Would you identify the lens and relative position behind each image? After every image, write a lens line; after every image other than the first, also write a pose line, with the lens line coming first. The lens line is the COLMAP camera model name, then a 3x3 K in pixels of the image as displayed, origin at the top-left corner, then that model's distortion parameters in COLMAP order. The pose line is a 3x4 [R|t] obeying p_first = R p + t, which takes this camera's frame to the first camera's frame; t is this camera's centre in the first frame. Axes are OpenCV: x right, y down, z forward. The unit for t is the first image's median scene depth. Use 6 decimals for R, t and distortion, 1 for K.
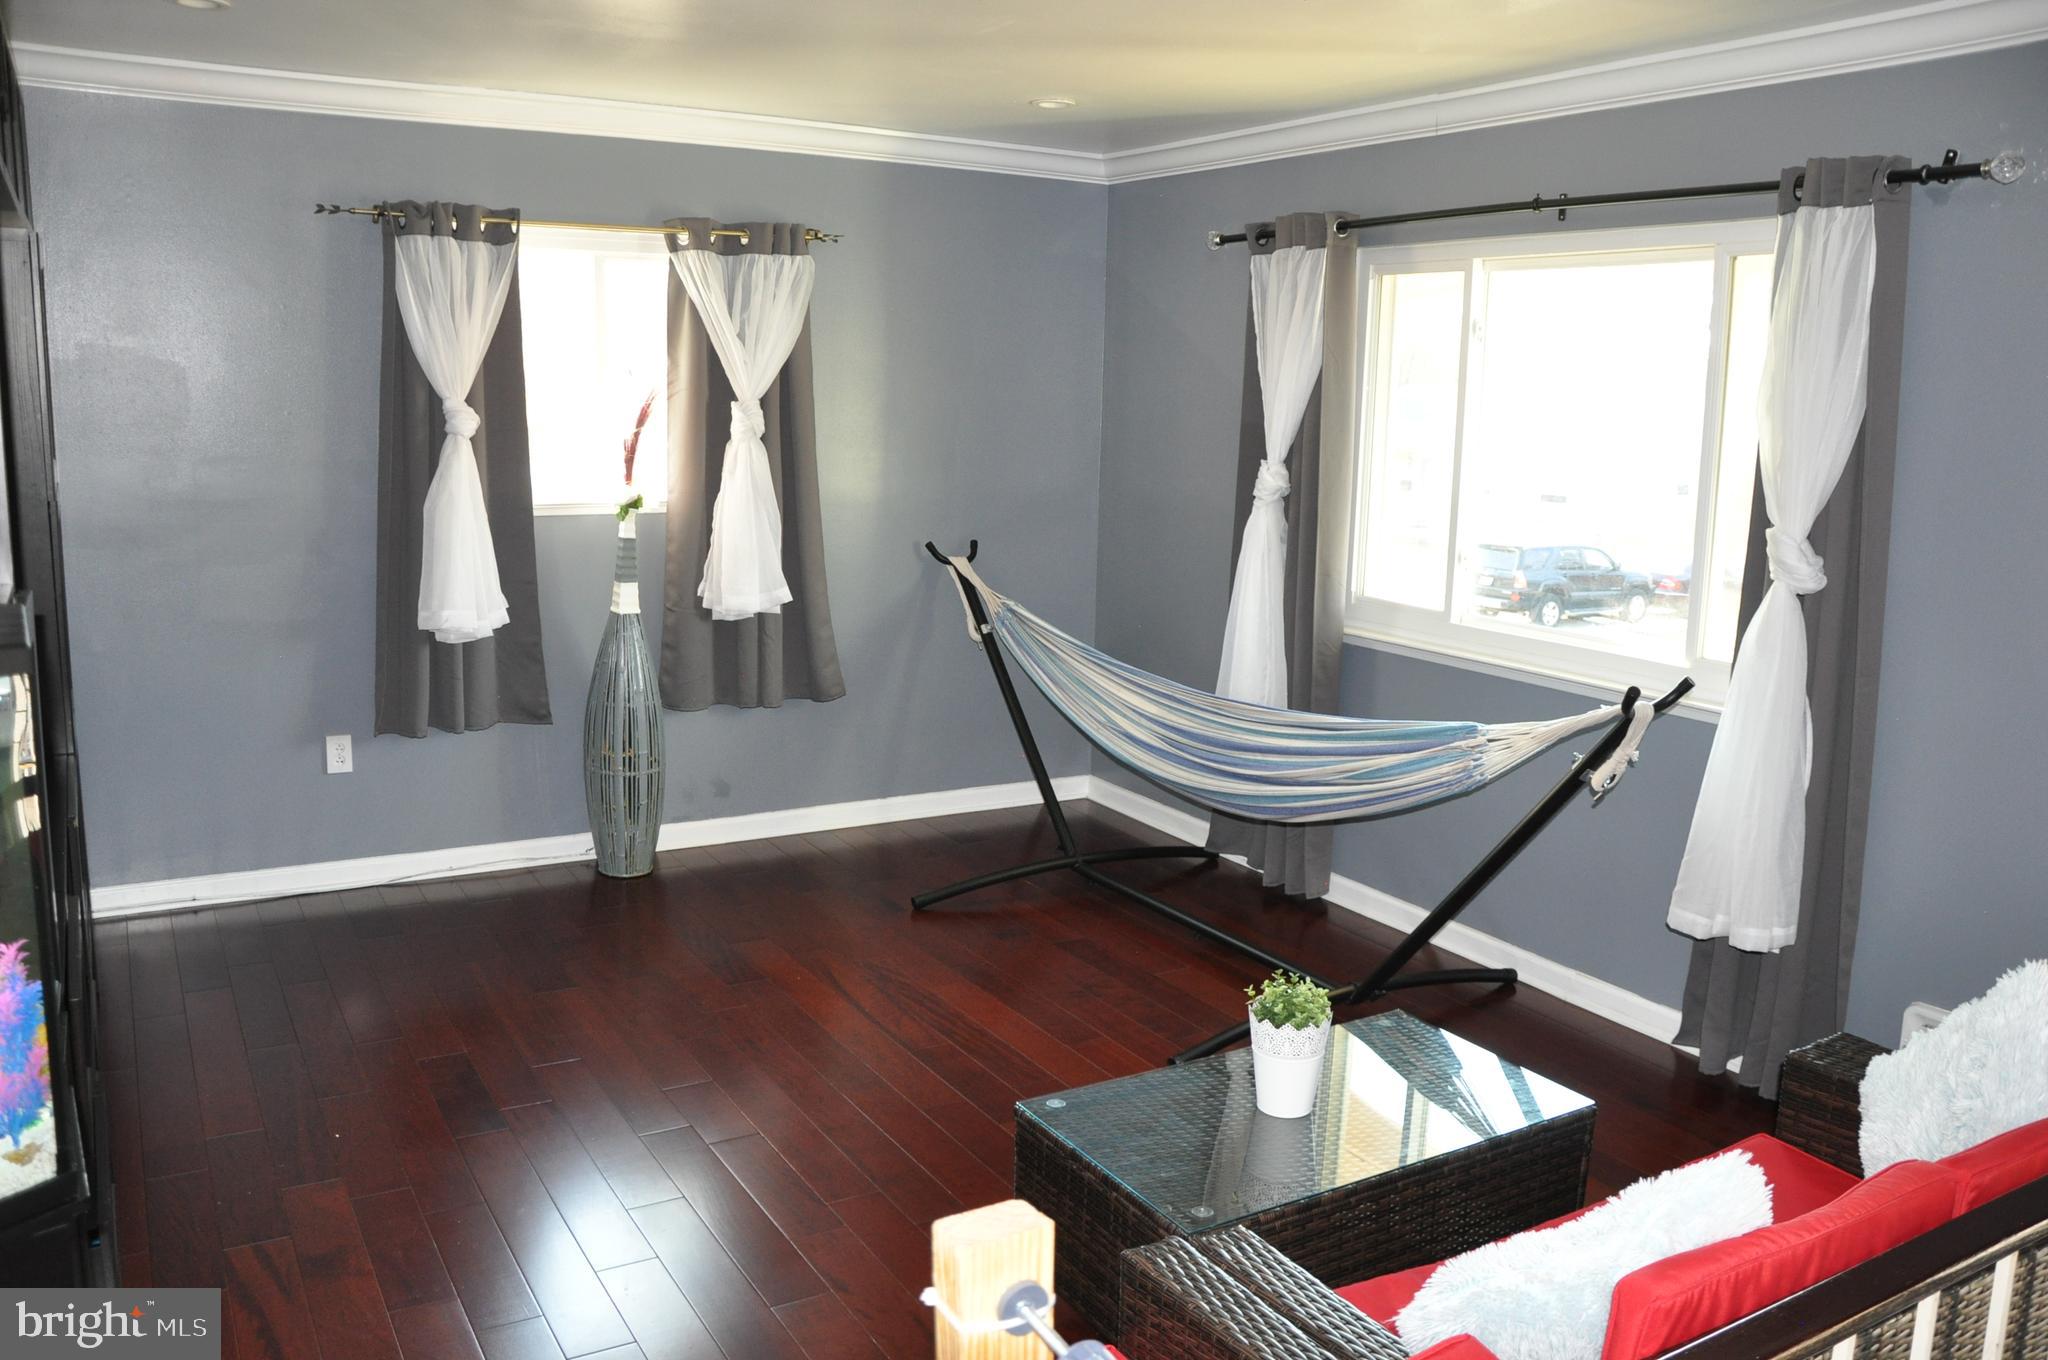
lens RADIAL K [[1606.9, 0, 1039.1], [0, 1606.9, 676.2], [0, 0, 1]] dist [-0.165021, 0.134927]
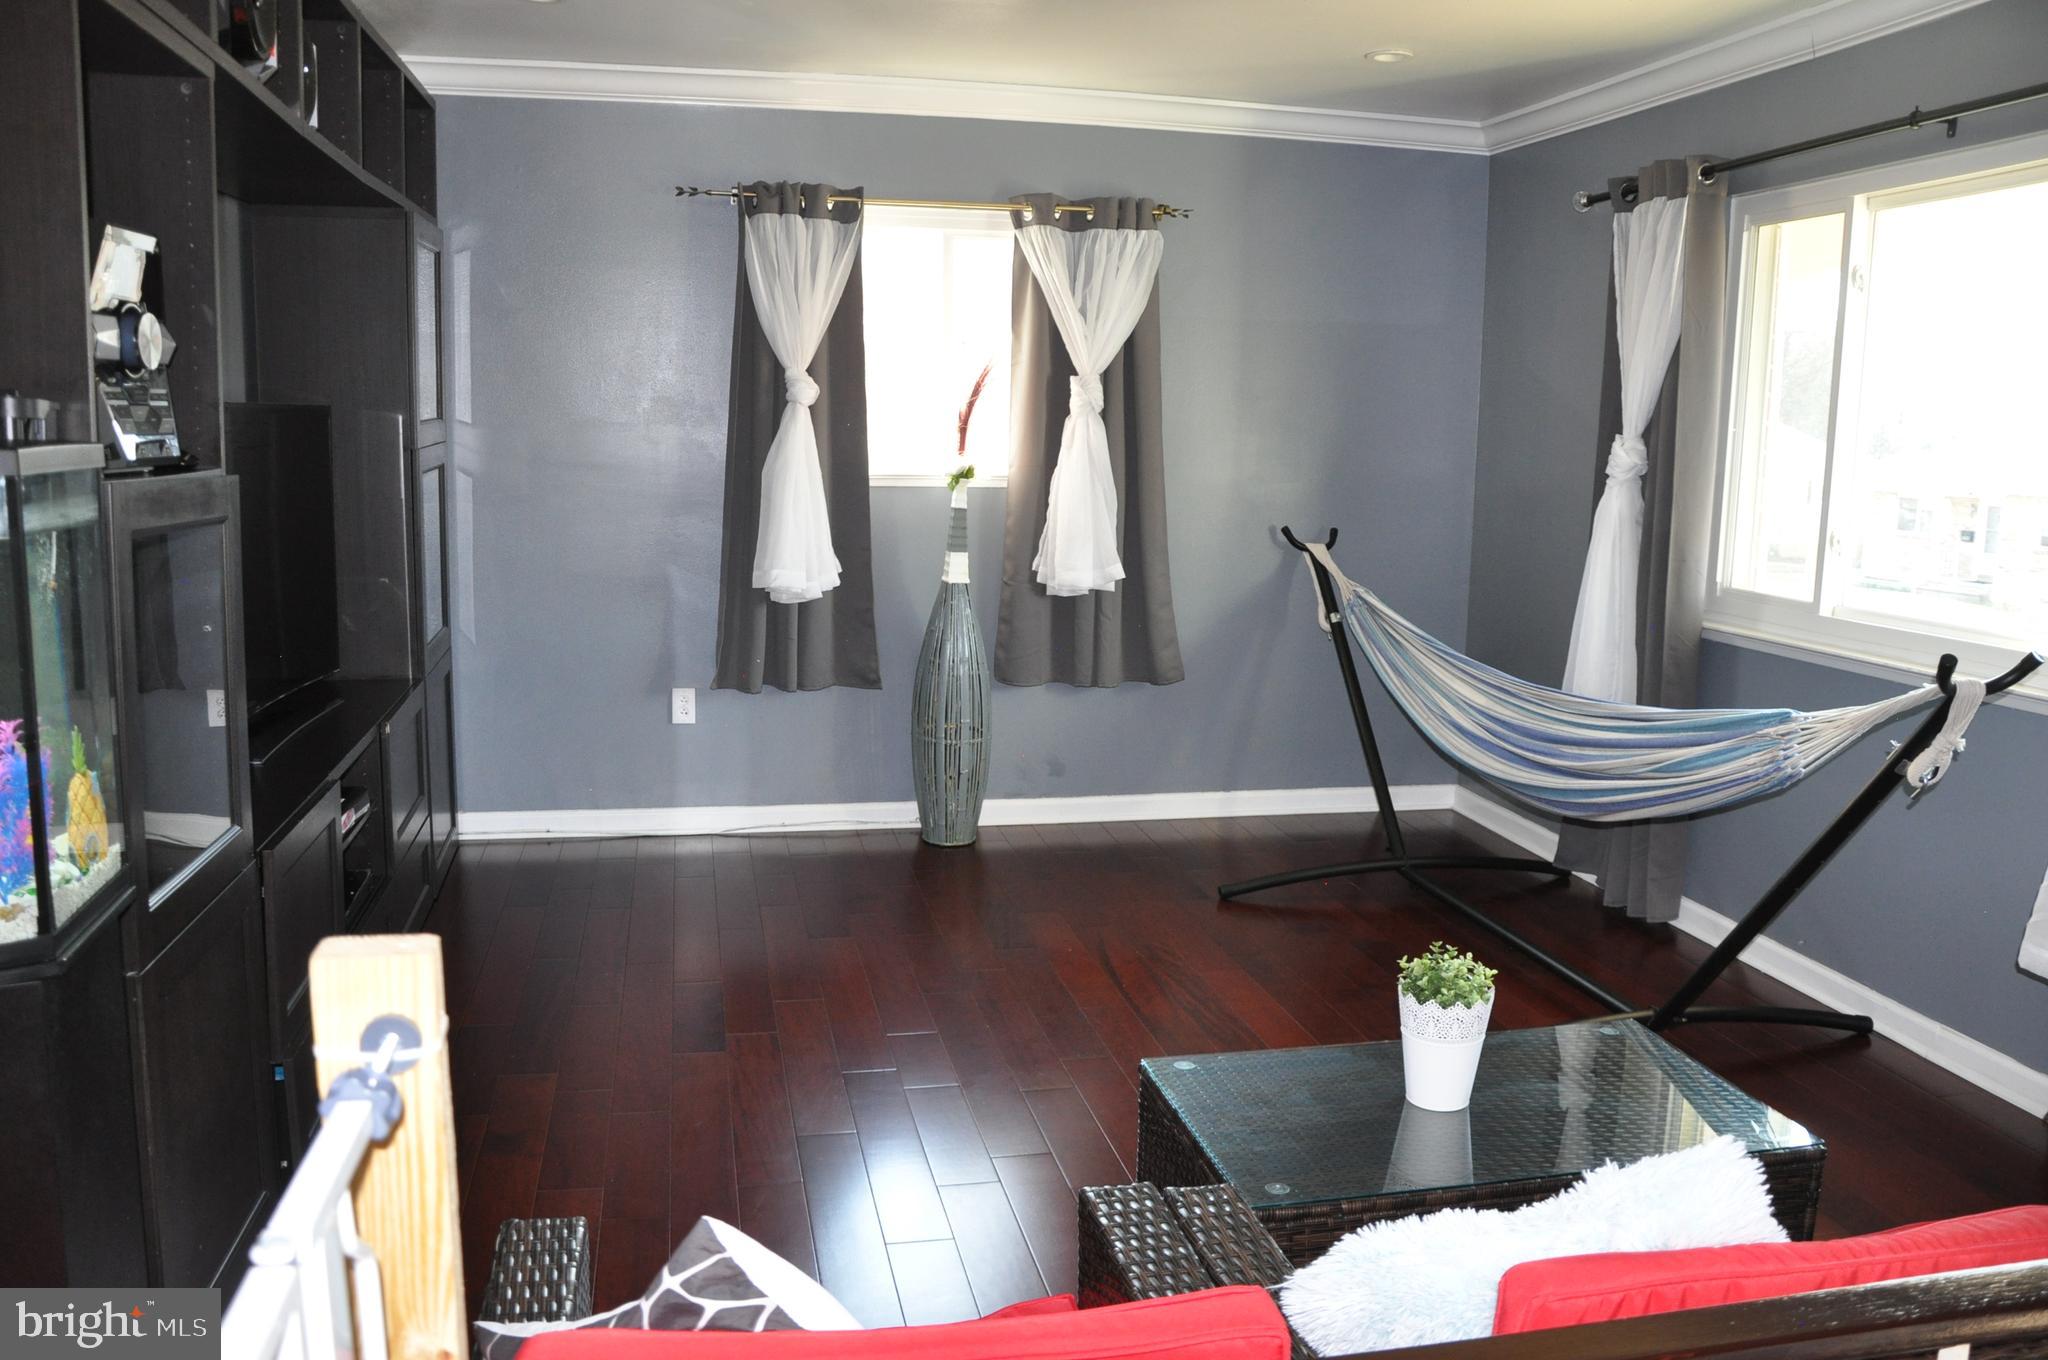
lens RADIAL K [[1606.9, 0, 1039.1], [0, 1606.9, 676.2], [0, 0, 1]] dist [-0.165021, 0.134927]
pose [[0.946473, 0.043589, -0.319827, 0.119561], [-0.052661, 0.998417, -0.019767, 0.037104], [0.318459, 0.035551, 0.947270, 0.052334]]
